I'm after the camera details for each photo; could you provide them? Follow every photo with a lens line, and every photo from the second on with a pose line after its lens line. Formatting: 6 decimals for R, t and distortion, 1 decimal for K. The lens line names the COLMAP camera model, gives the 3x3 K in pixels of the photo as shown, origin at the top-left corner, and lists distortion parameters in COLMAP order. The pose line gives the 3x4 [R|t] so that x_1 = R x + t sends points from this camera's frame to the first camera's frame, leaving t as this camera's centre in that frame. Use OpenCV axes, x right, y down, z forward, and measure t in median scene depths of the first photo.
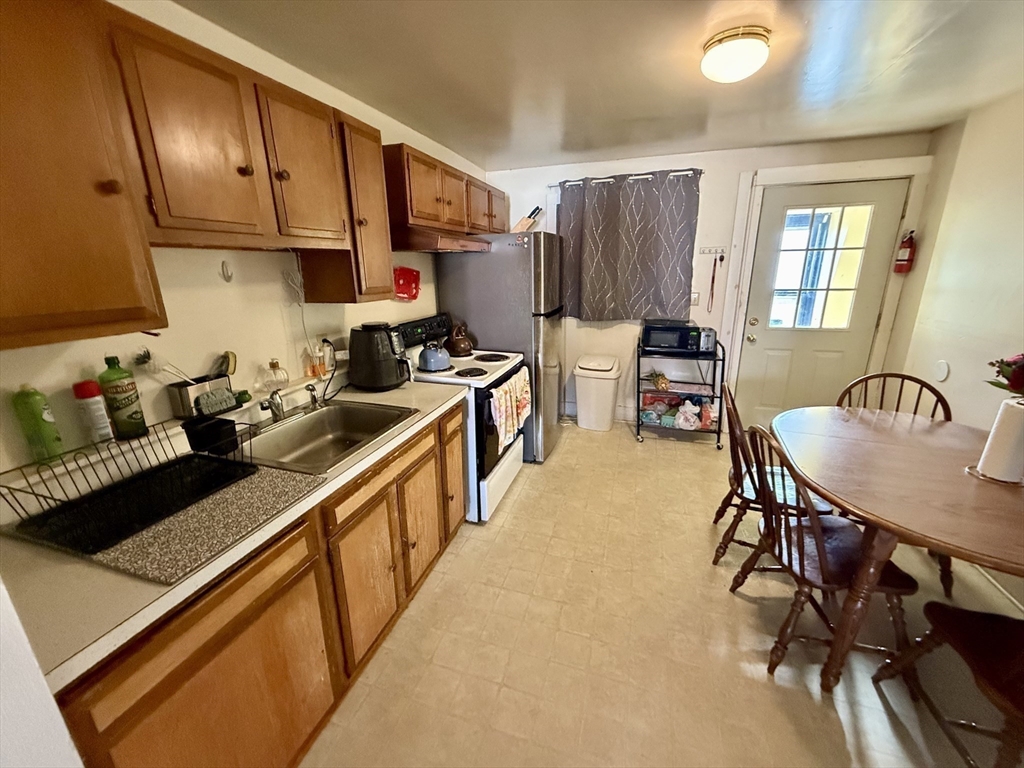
lens RADIAL K [[408.4, 0, 512.0], [0, 408.4, 384.0], [0, 0, 1]] dist [-0.001676, -0.000392]
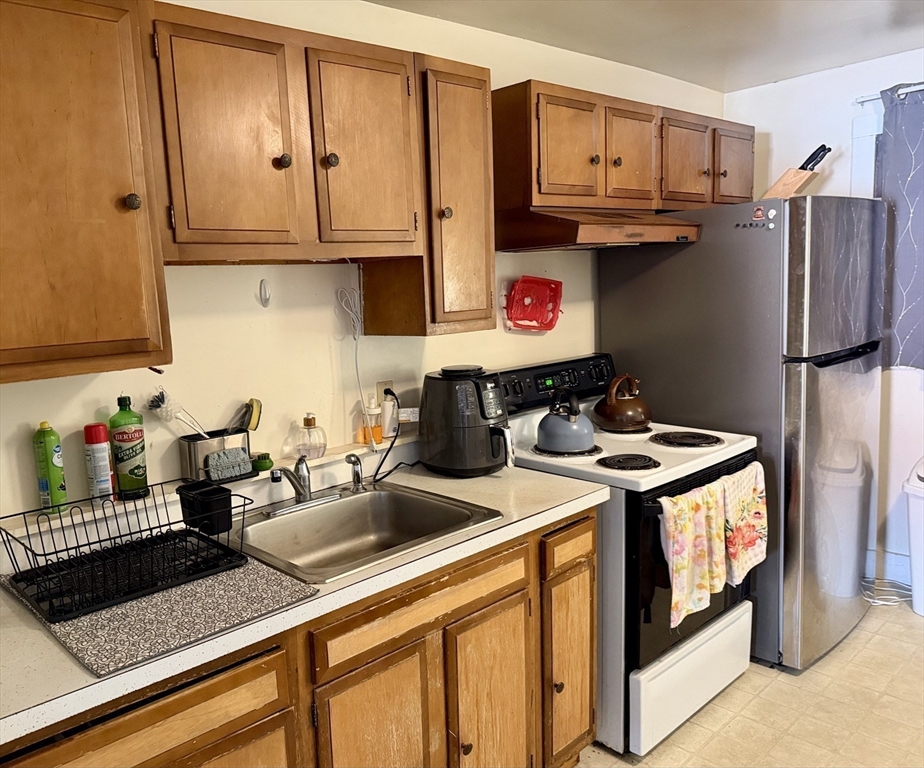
lens RADIAL K [[795.7, 0, 460.9], [0, 795.7, 406.3], [0, 0, 1]] dist [0.126351, -0.236577]
pose [[0.854512, 0.050277, -0.516993, 0.323915], [-0.105347, 0.991395, -0.077709, 0.005465], [0.508637, 0.120867, 0.852455, -0.036876]]
